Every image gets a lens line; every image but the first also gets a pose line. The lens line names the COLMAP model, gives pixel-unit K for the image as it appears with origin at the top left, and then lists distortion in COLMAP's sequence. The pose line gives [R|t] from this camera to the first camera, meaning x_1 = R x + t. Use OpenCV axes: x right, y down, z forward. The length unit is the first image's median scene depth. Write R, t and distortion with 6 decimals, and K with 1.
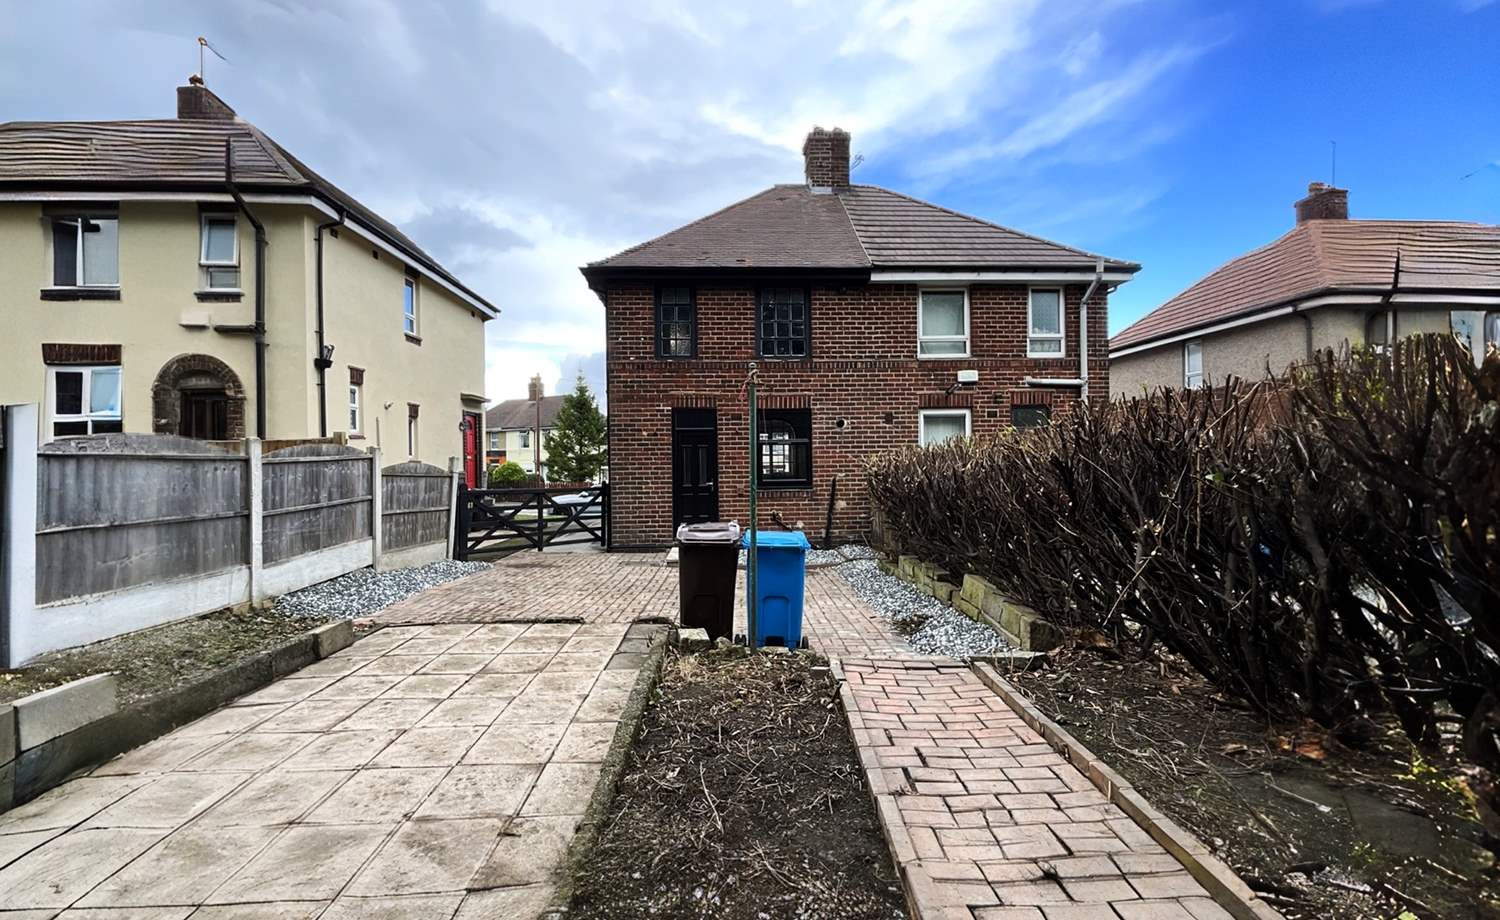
lens RADIAL K [[608.0, 0, 745.9], [0, 608.0, 461.1], [0, 0, 1]] dist [0.001455, 0.000287]
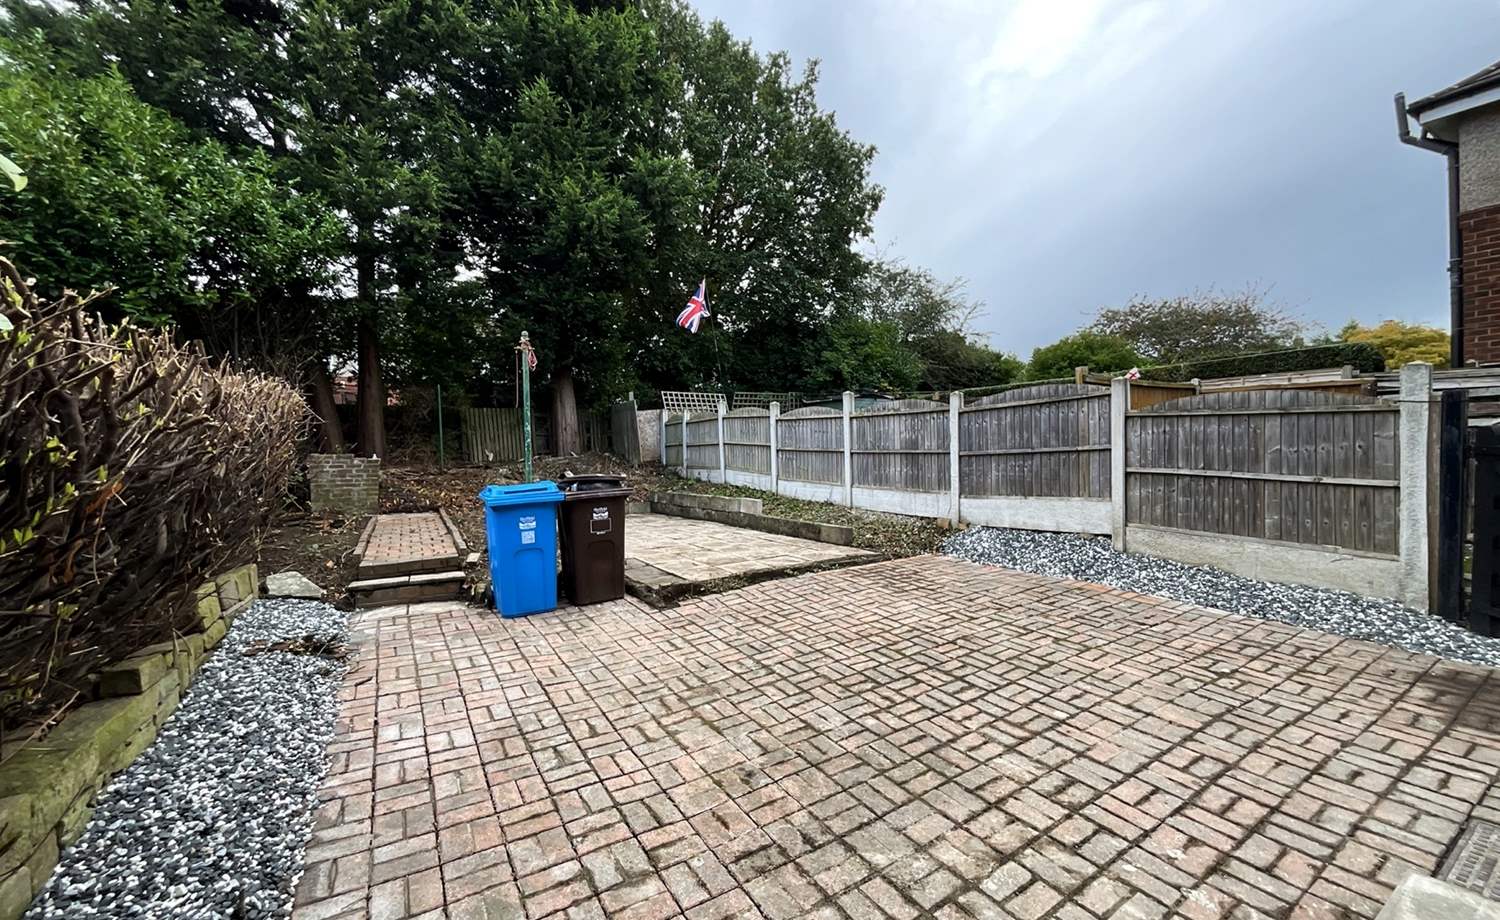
lens RADIAL K [[608.0, 0, 745.9], [0, 608.0, 461.1], [0, 0, 1]] dist [0.001455, 0.000287]
pose [[-0.861657, 0.029133, -0.506654, 0.183977], [0.025306, 0.999575, 0.014439, 0.075864], [0.506860, -0.000380, -0.862028, 1.837394]]
